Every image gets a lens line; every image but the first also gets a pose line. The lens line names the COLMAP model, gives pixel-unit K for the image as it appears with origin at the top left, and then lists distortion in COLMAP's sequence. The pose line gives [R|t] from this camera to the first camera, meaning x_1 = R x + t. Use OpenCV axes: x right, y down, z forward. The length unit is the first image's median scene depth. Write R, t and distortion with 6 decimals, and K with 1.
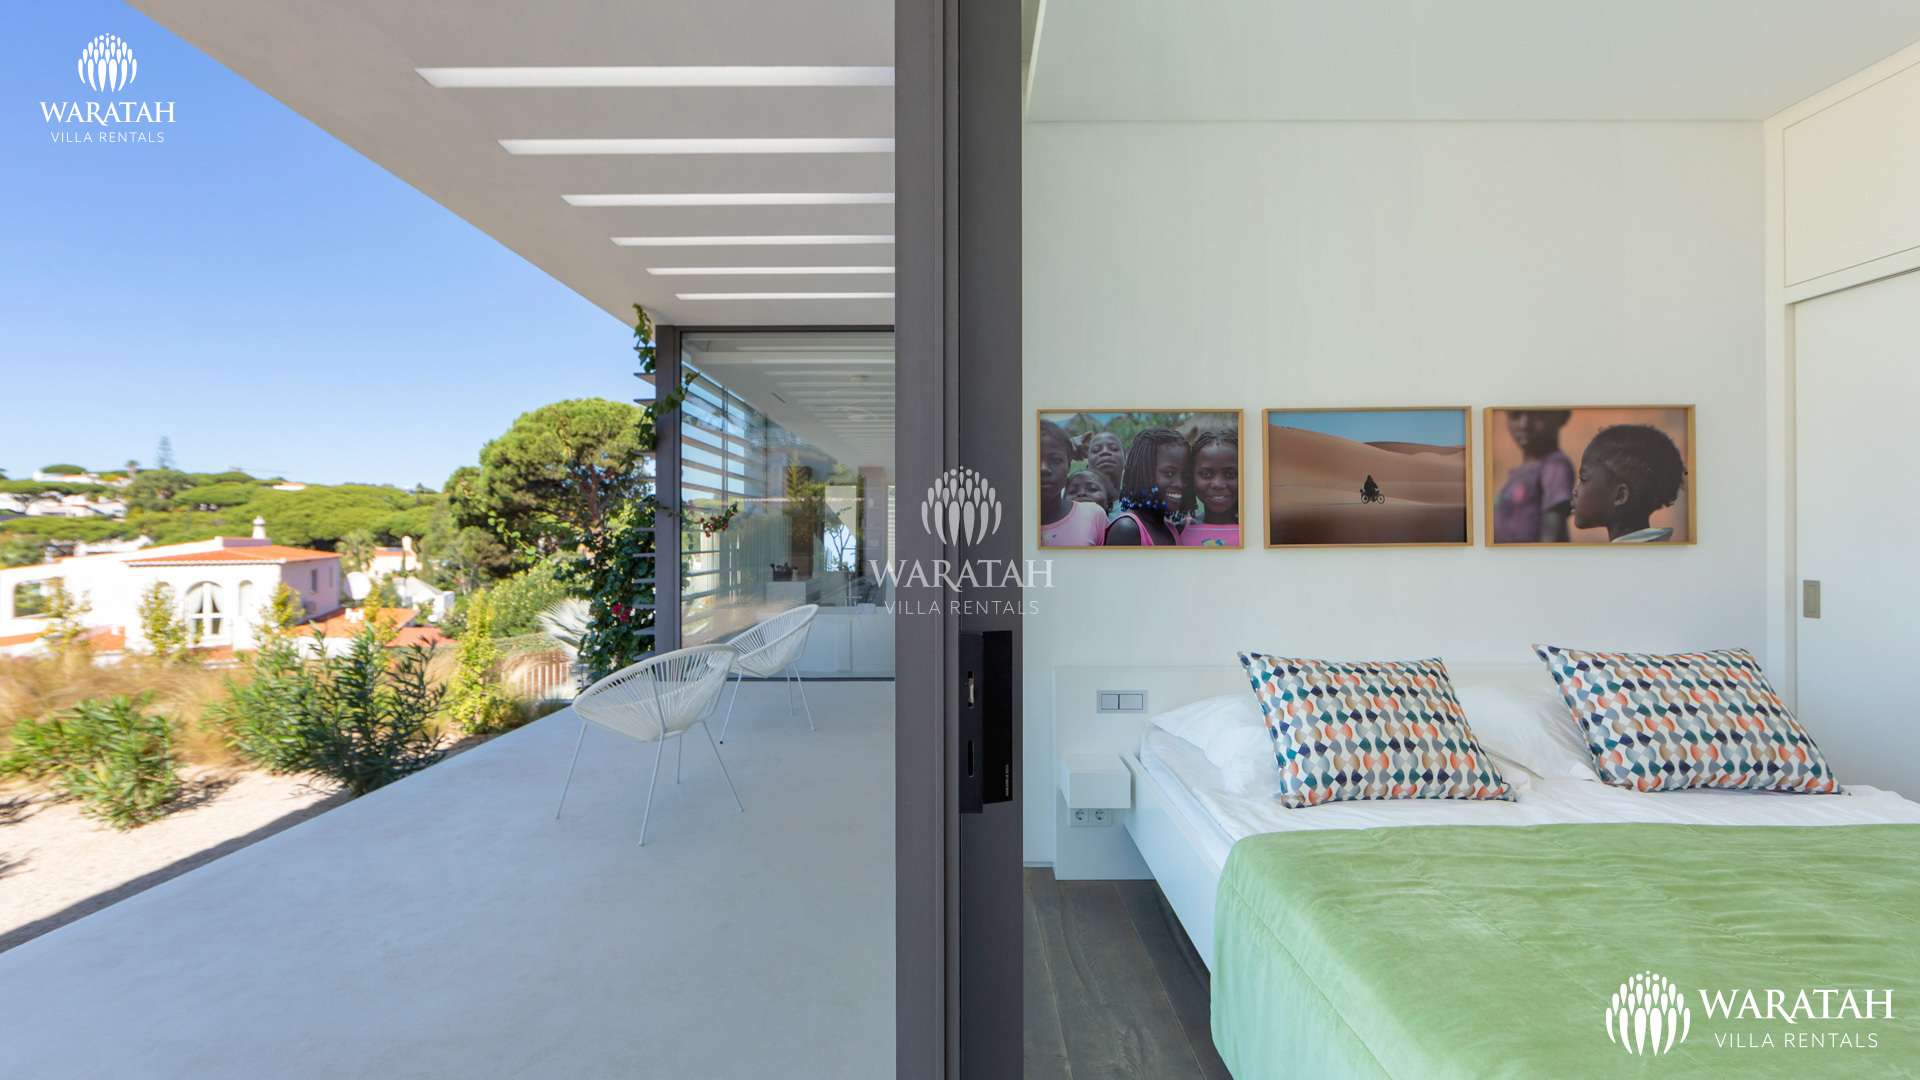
lens RADIAL K [[779.9, 0, 960.0], [0, 779.9, 540.0], [0, 0, 1]] dist [-0.000699, -0.000070]
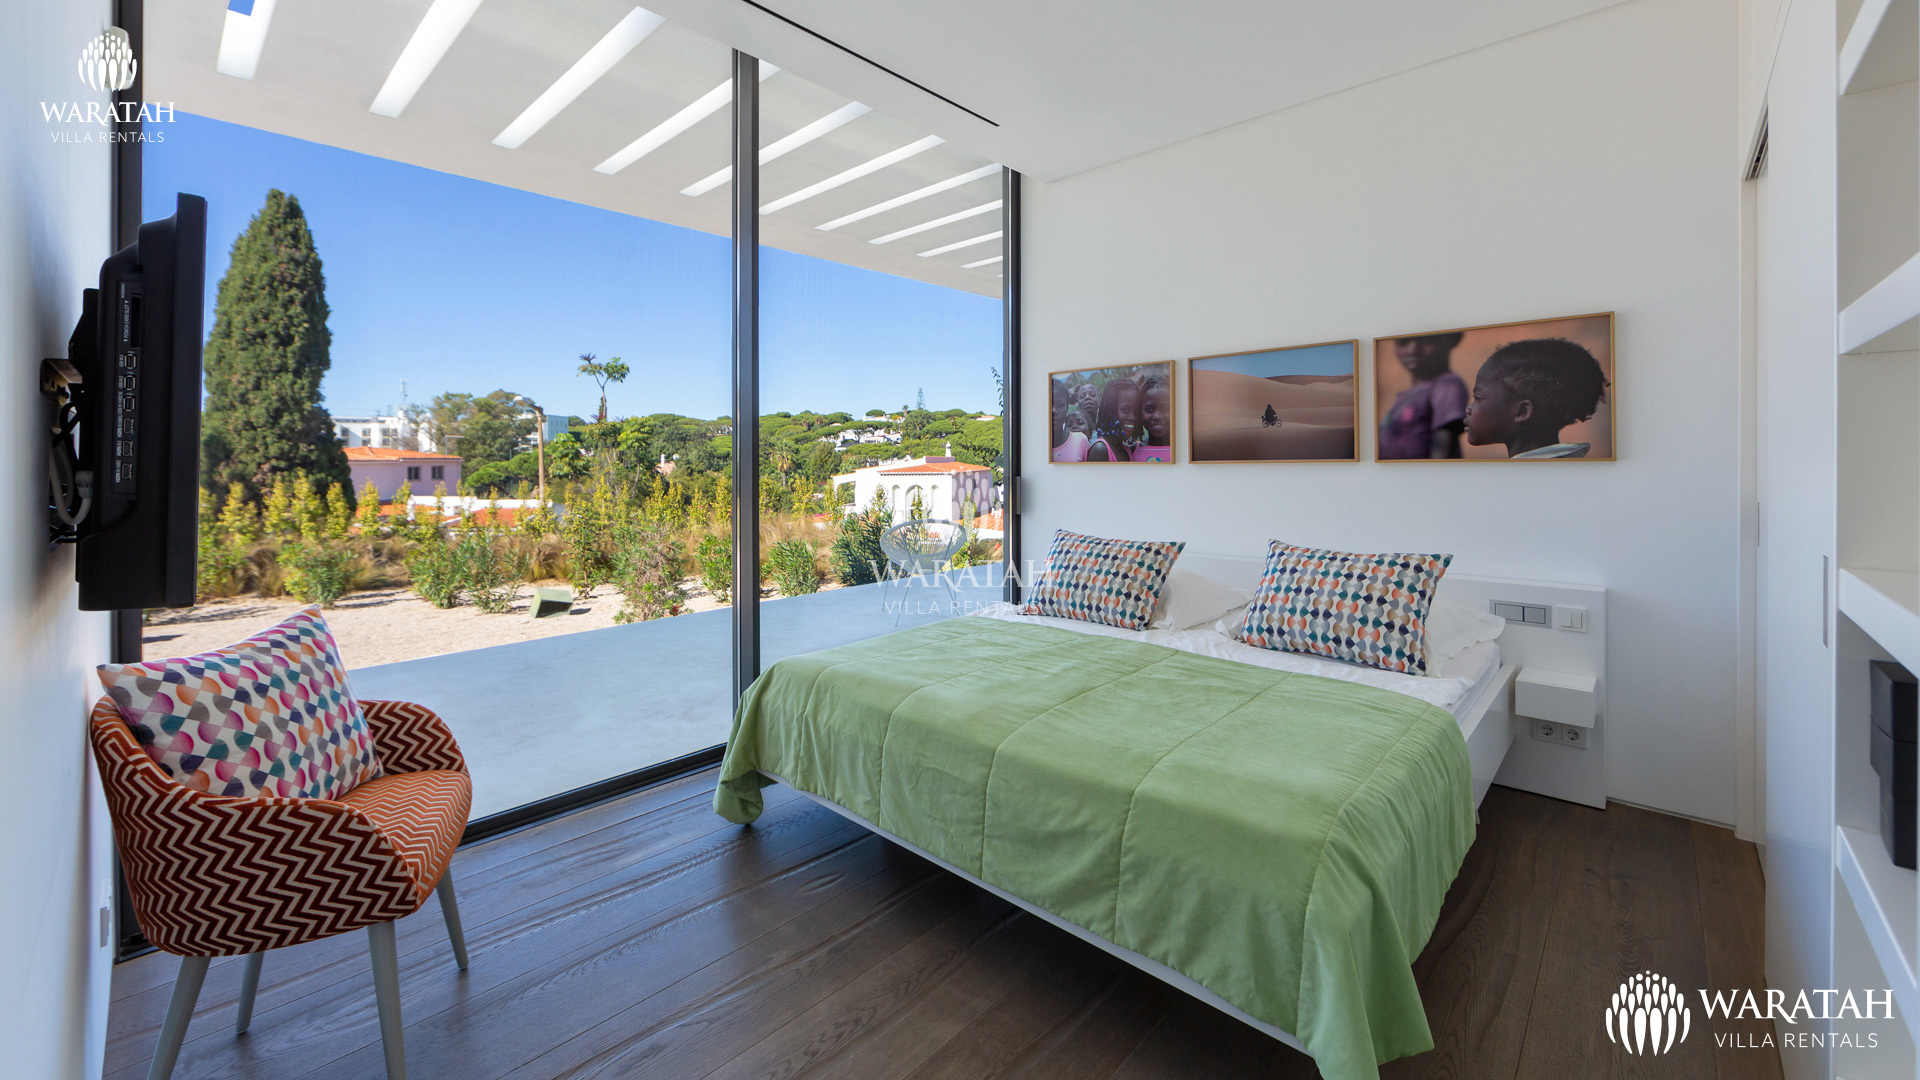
lens RADIAL K [[757.1, 0, 956.9], [0, 757.1, 464.5], [0, 0, 1]] dist [-0.000385, -0.000047]
pose [[0.730227, 0.002922, -0.683198, 0.979931], [0.004377, 0.999950, 0.008955, -0.001155], [0.683191, -0.009529, 0.730178, -0.203922]]
